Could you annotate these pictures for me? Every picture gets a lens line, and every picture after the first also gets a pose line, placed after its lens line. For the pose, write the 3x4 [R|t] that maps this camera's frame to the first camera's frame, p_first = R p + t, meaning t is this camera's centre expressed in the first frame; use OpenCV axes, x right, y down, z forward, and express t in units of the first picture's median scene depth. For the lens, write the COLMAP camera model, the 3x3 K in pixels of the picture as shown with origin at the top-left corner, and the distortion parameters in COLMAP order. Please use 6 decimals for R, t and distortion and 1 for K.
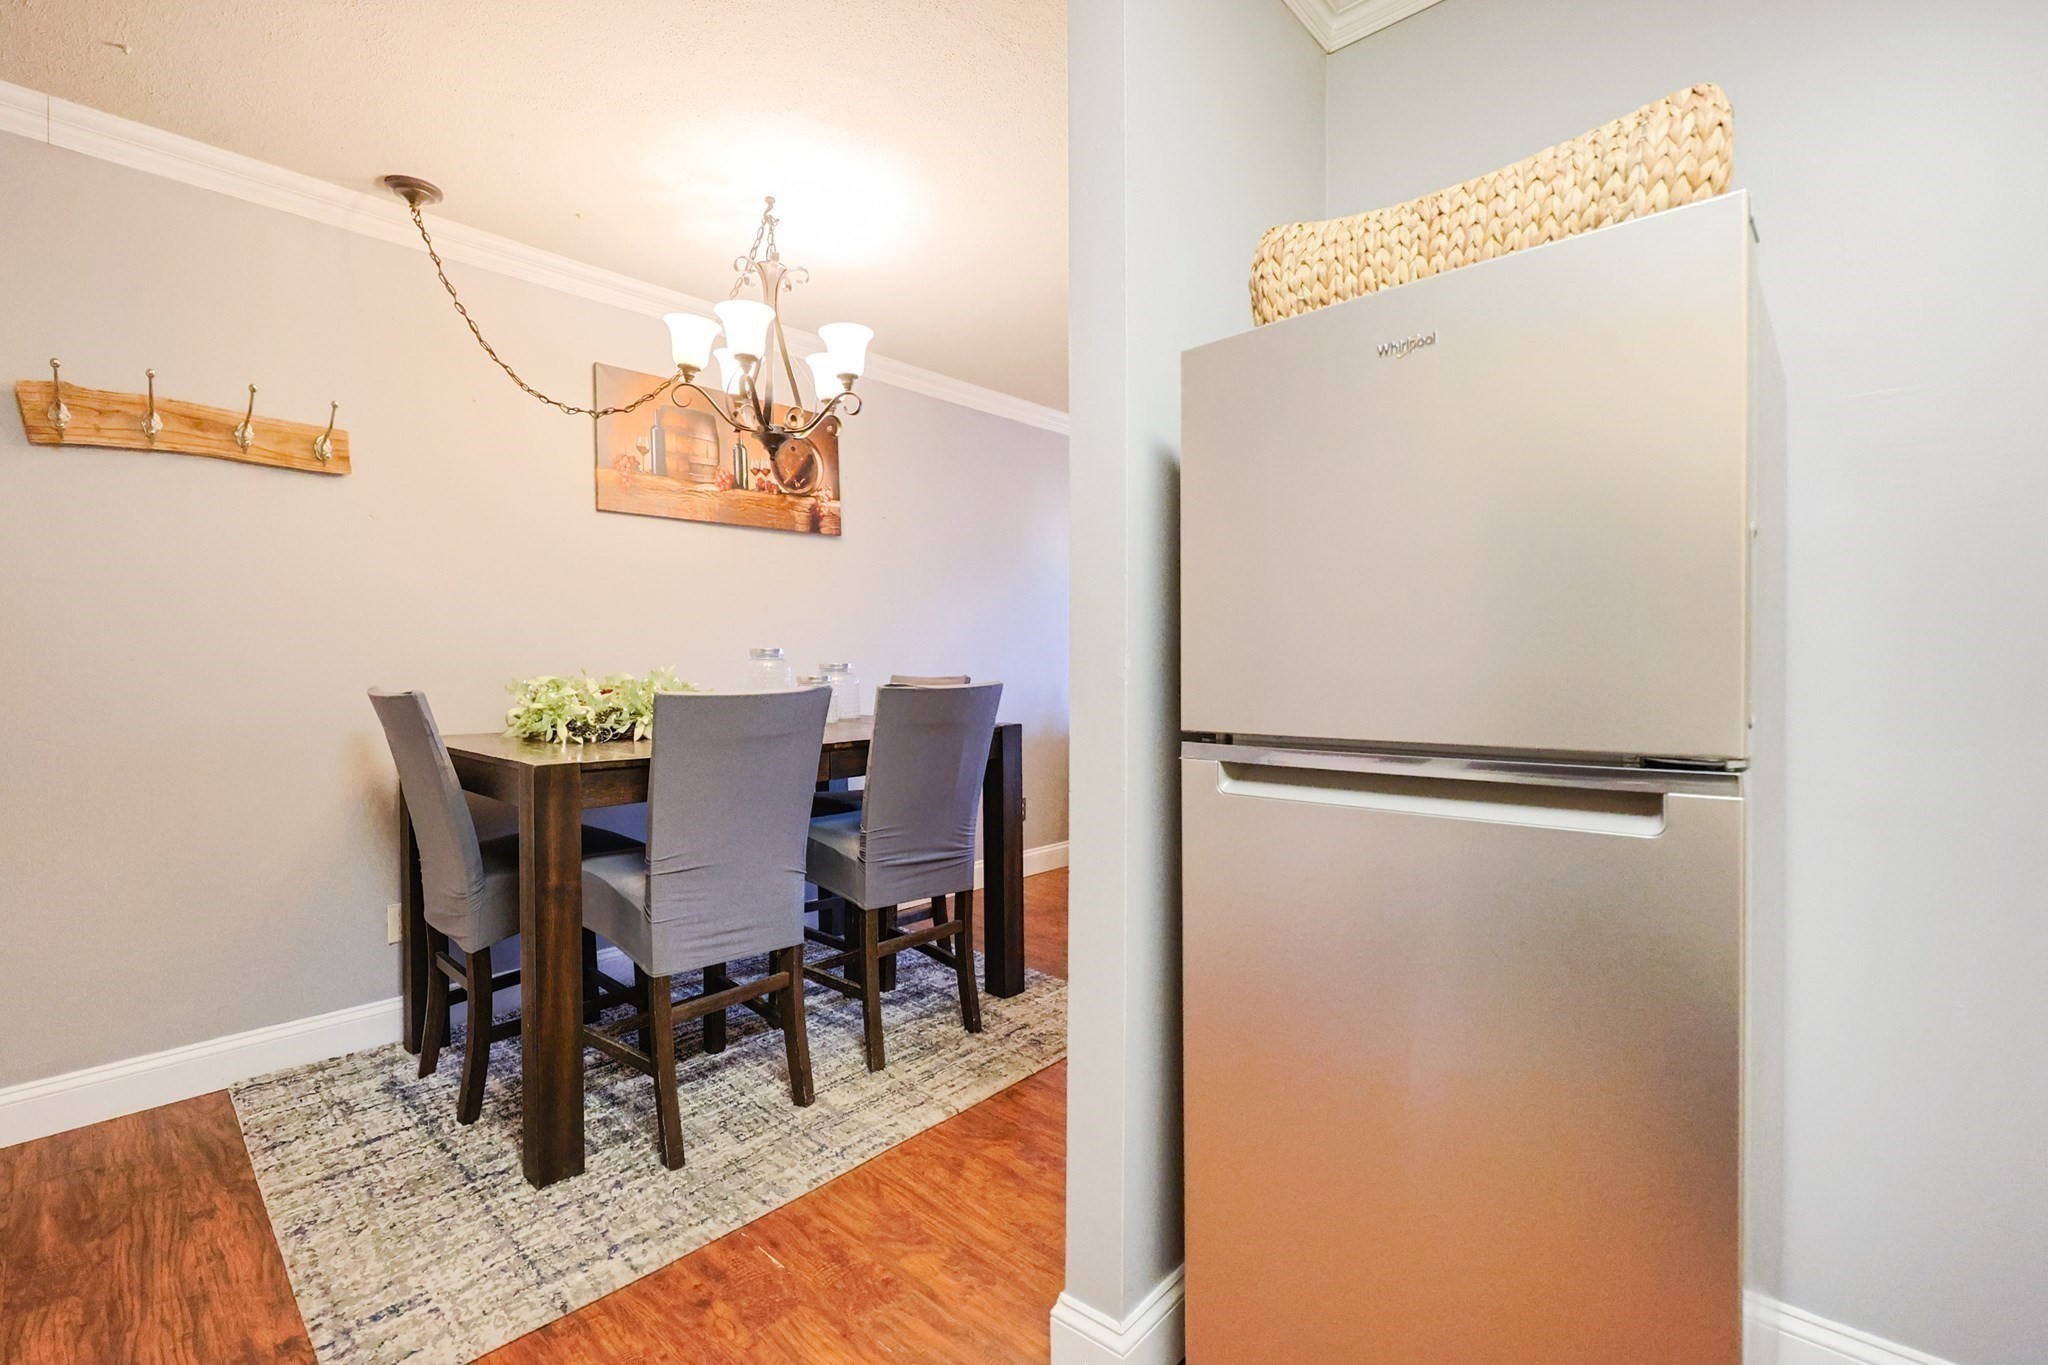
lens RADIAL K [[891.7, 0, 1021.0], [0, 891.7, 678.4], [0, 0, 1]] dist [-0.003090, -0.001164]
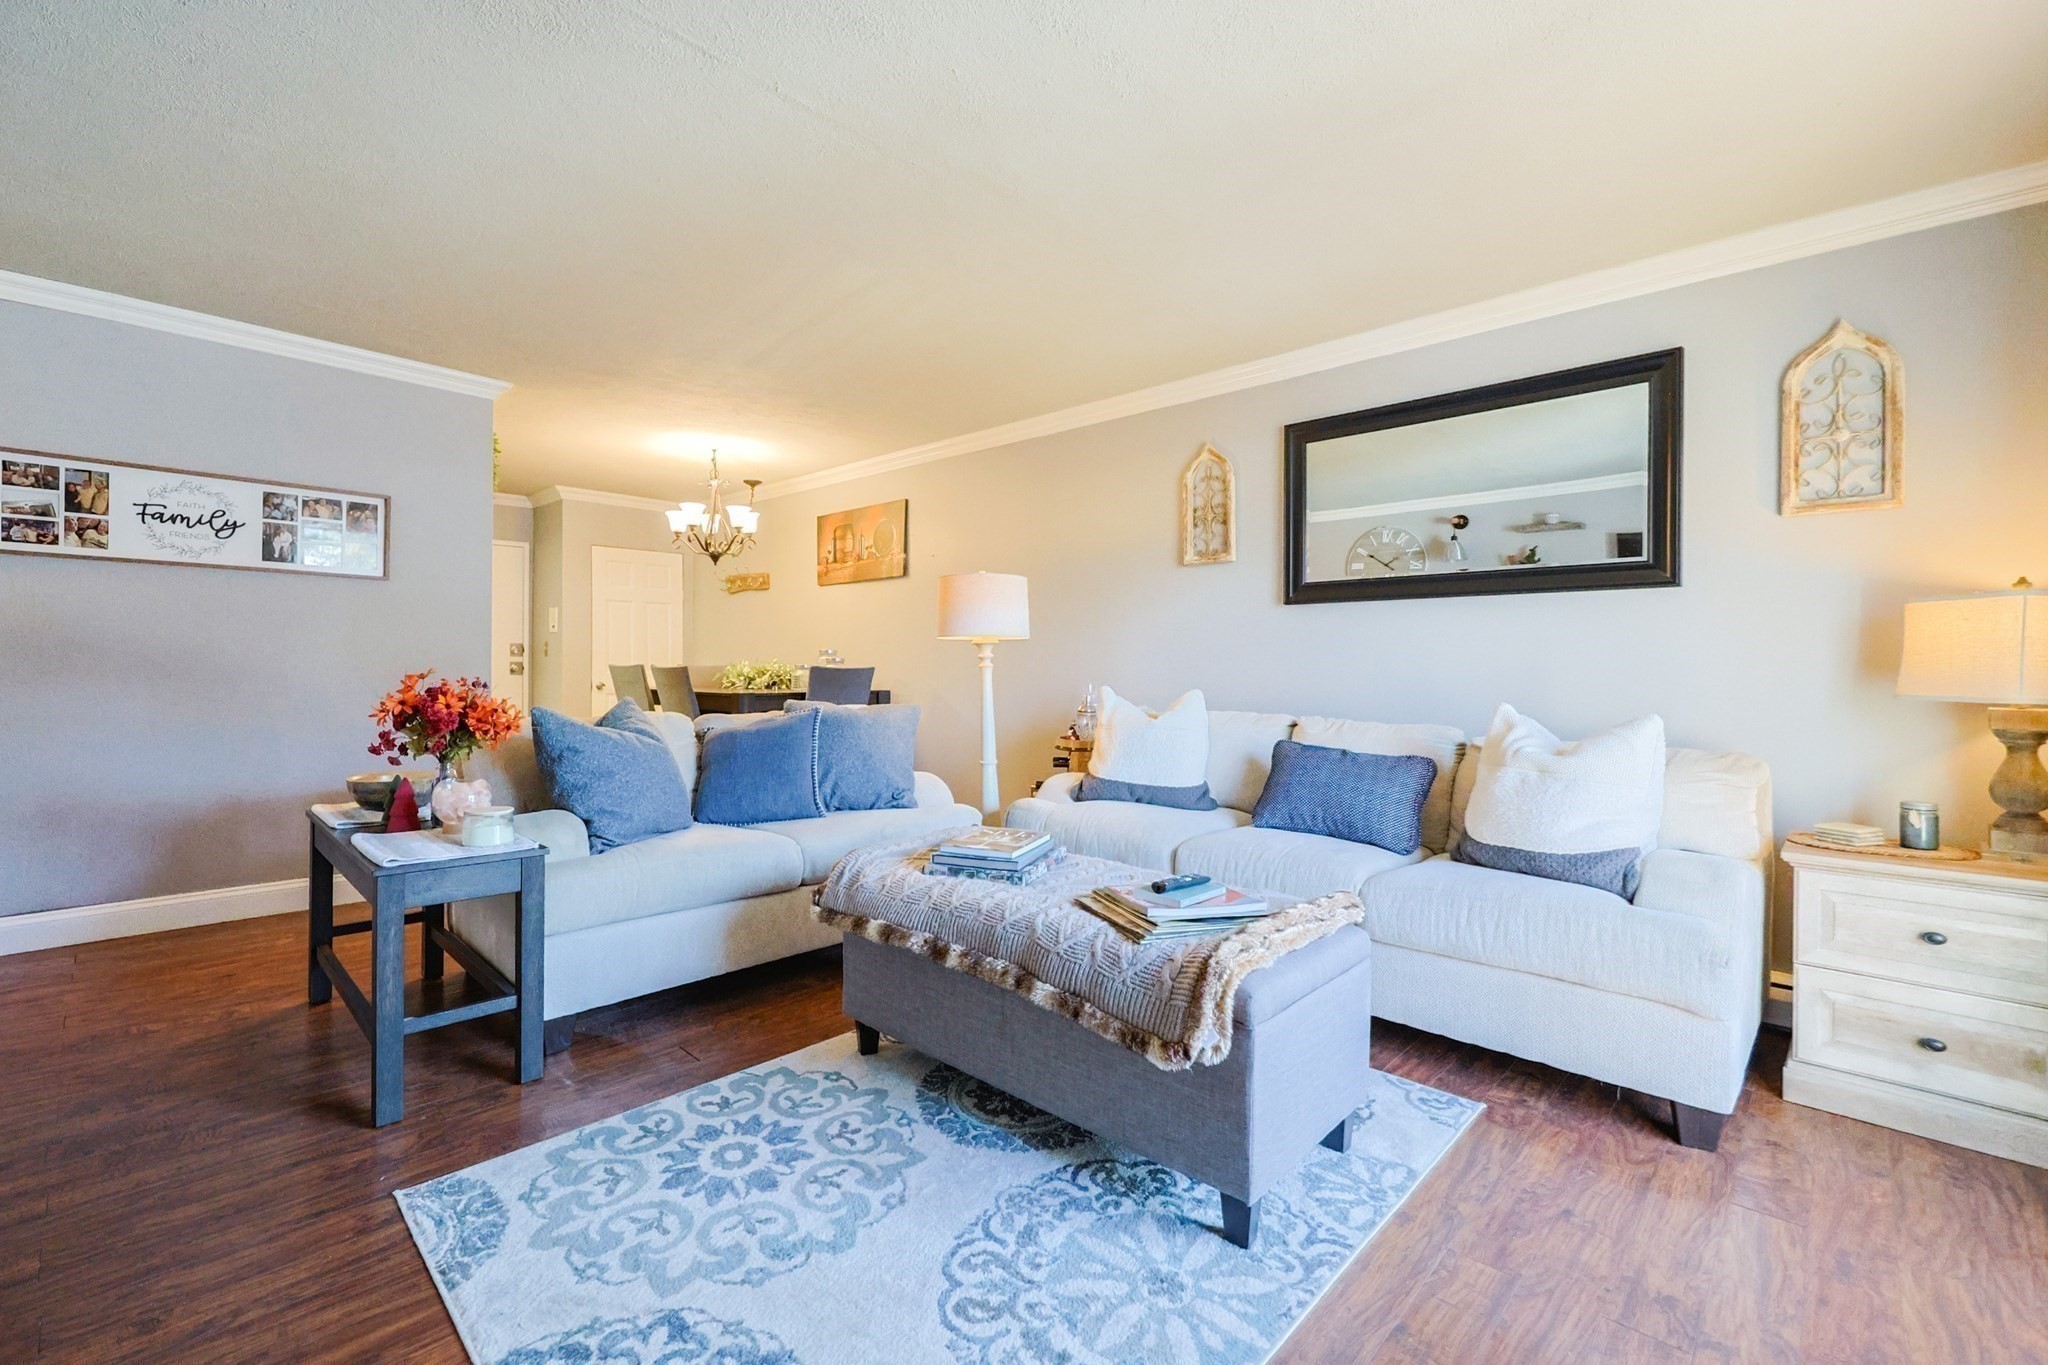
lens RADIAL K [[874.1, 0, 1028.9], [0, 874.1, 677.0], [0, 0, 1]] dist [0.000982, -0.000290]
pose [[-0.009181, 0.019273, -0.999772, 2.274624], [-0.030999, 0.999328, 0.019549, -0.039476], [0.999477, 0.031171, -0.008578, 2.163254]]
